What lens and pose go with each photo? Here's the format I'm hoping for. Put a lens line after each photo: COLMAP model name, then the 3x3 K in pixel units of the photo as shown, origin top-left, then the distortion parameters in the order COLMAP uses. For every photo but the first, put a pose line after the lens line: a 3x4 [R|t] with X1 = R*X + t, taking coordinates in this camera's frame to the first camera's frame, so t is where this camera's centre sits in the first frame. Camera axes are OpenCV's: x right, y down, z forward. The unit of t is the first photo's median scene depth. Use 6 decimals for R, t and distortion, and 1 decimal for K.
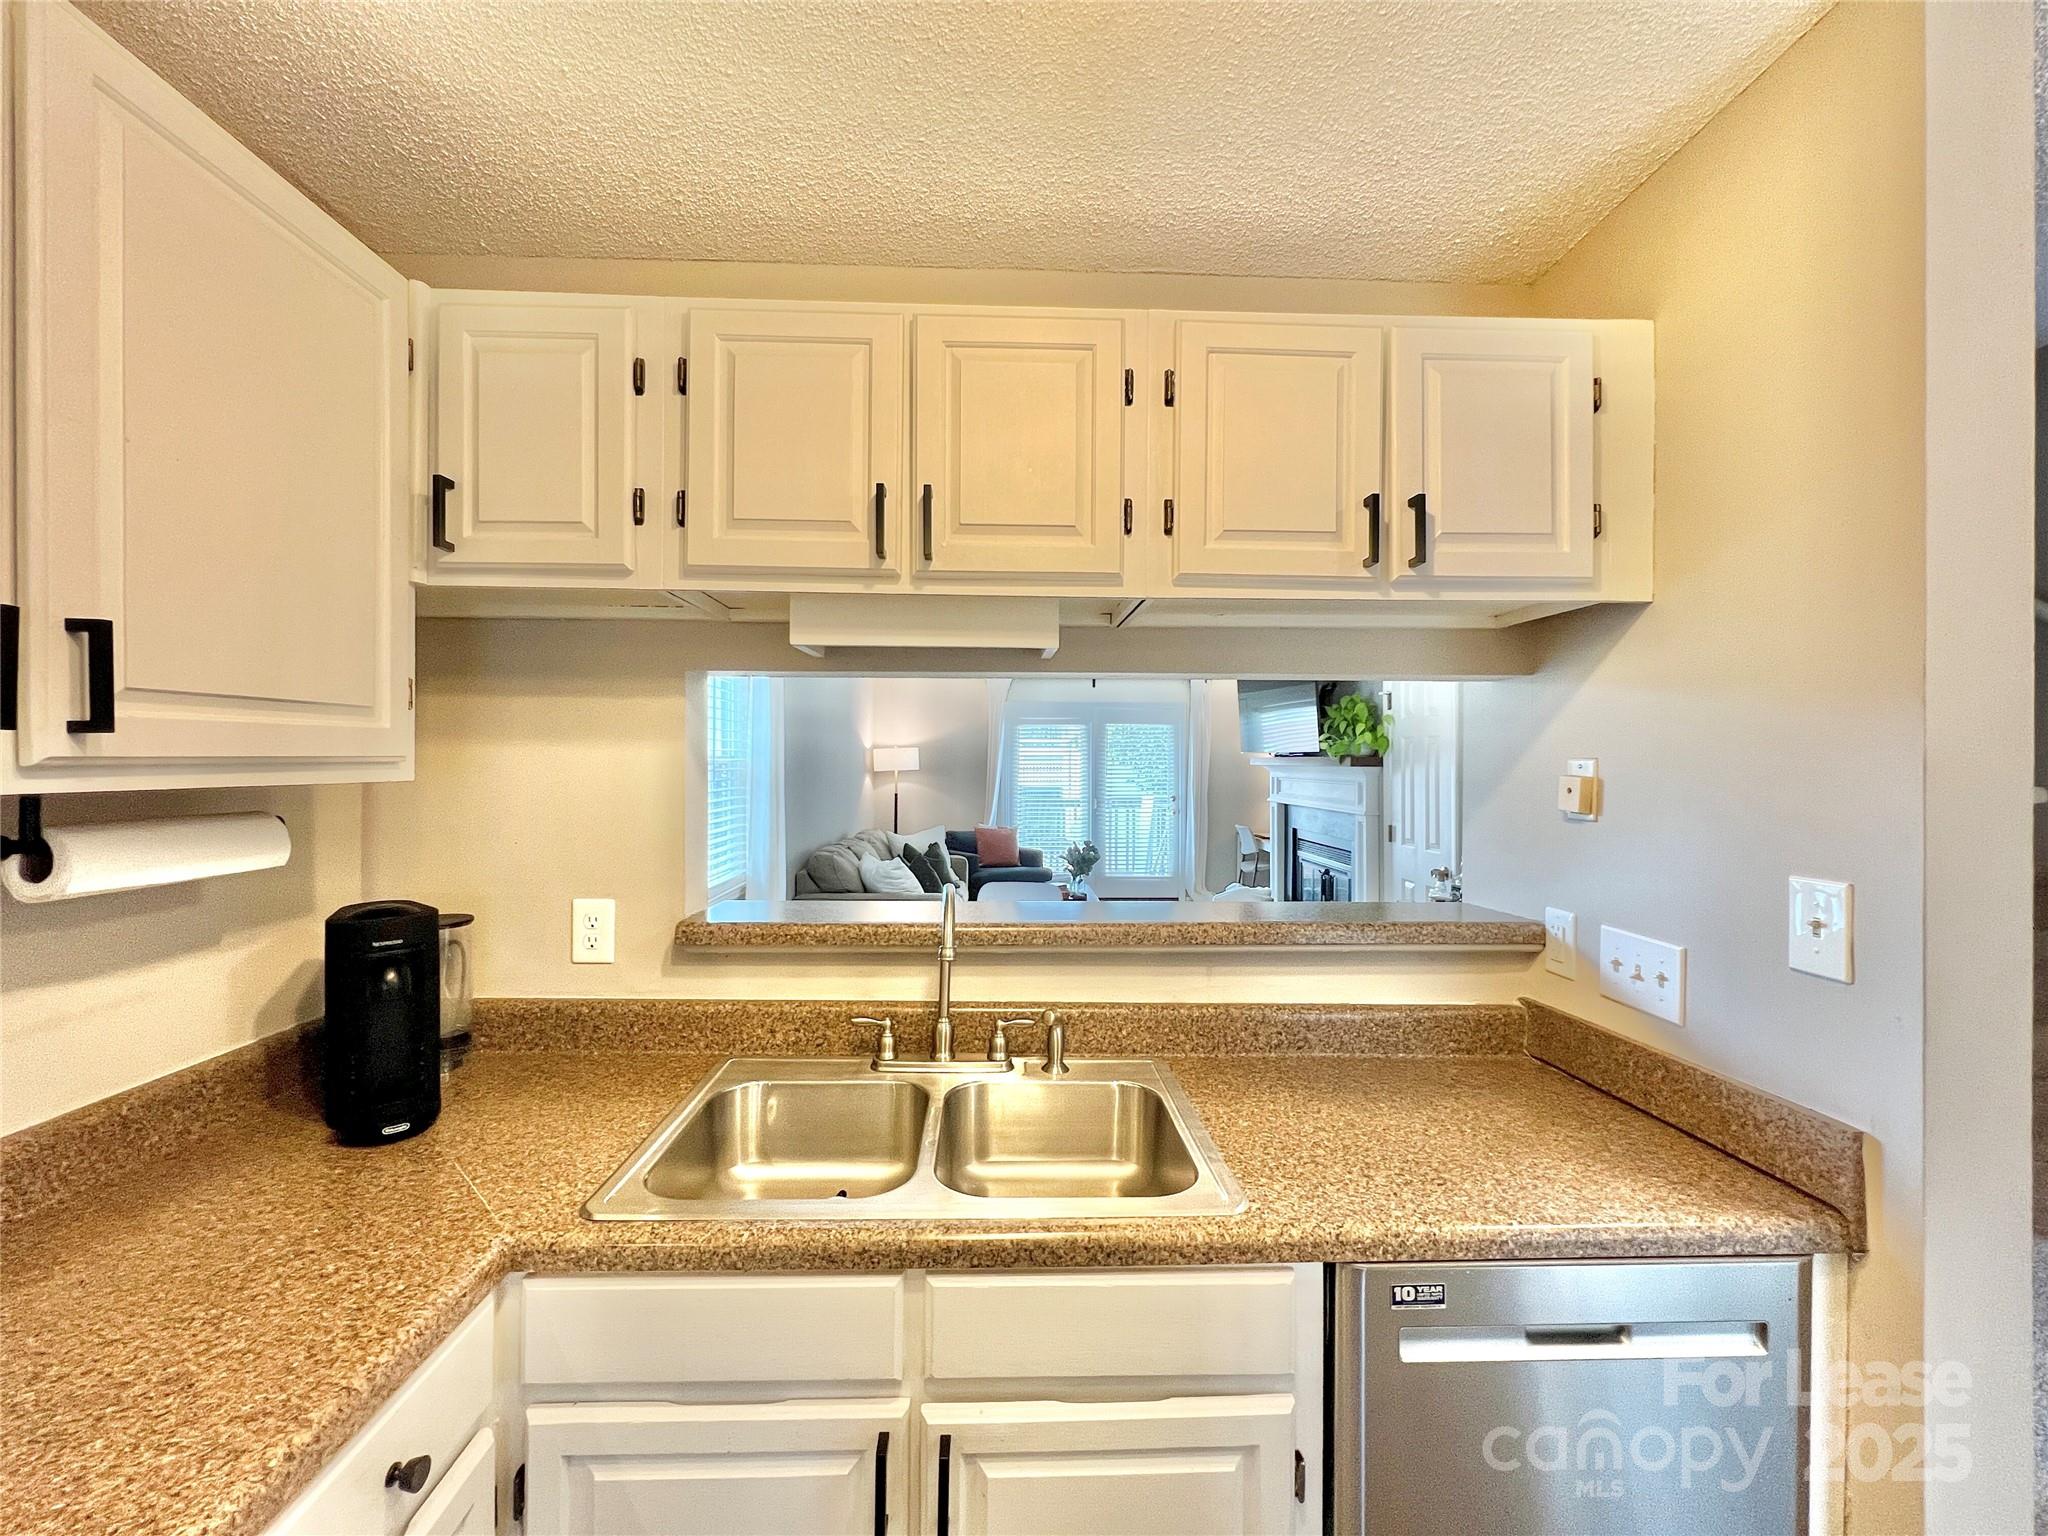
lens RADIAL K [[820.1, 0, 1026.1], [0, 820.1, 763.0], [0, 0, 1]] dist [-0.001985, 0.000610]
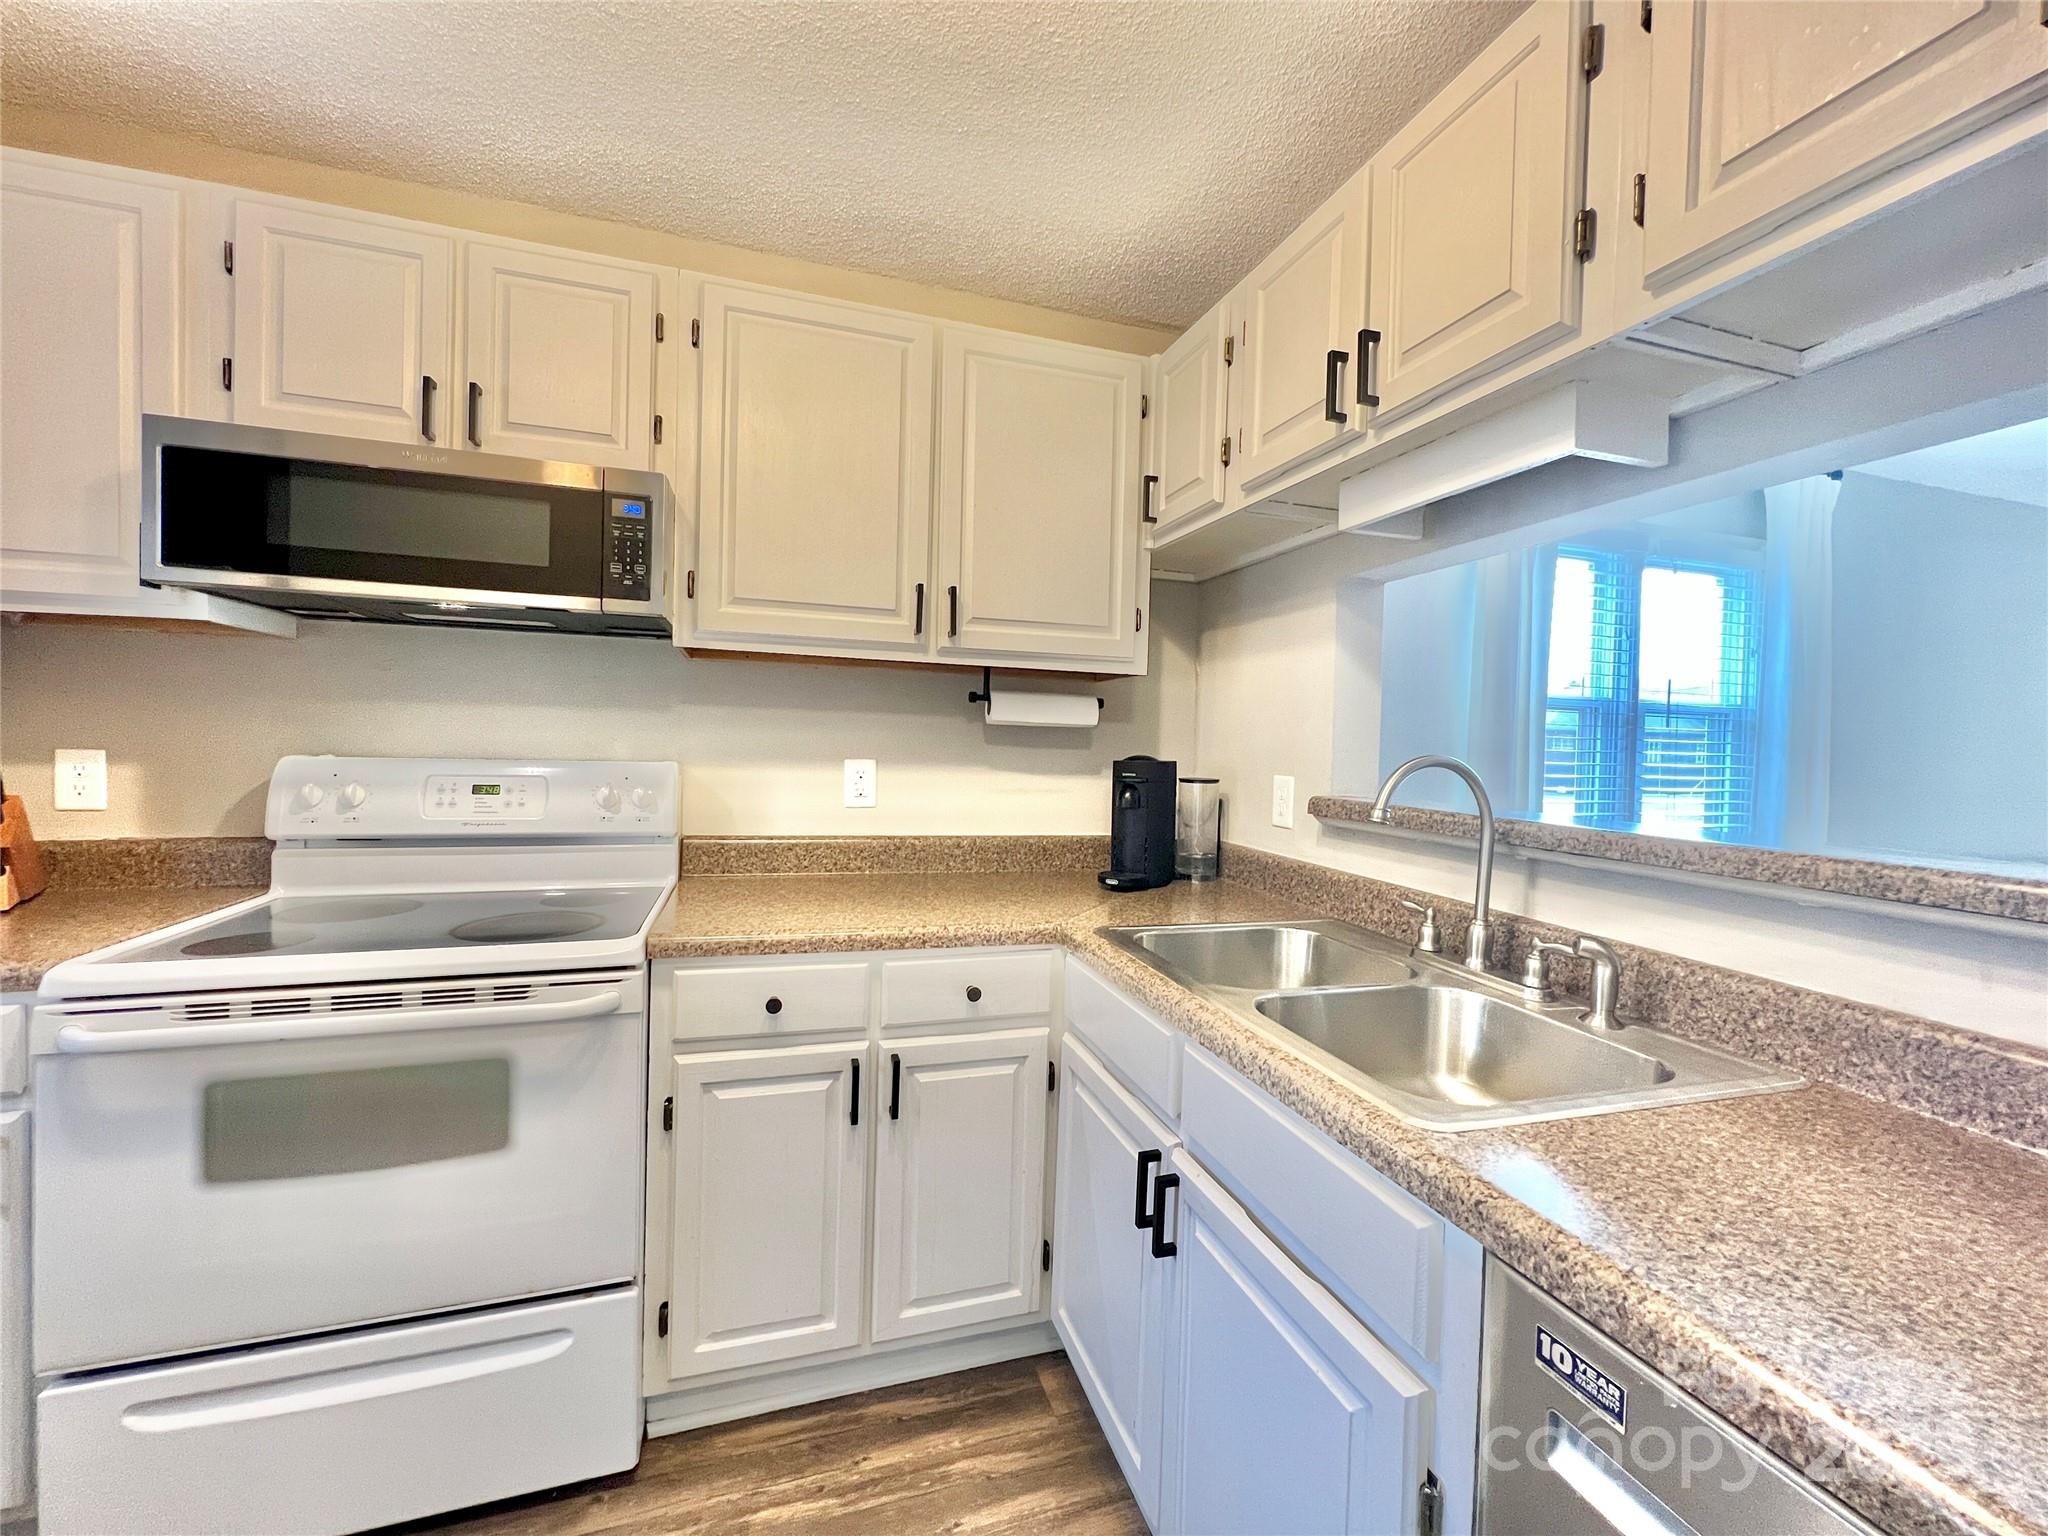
lens RADIAL K [[820.1, 0, 1018.5], [0, 820.1, 760.5], [0, 0, 1]] dist [-0.001985, 0.000610]
pose [[0.264341, 0.024664, -0.964114, 0.722722], [-0.030416, 0.999389, 0.017227, 0.169245], [0.963949, 0.024771, 0.264930, 0.353737]]
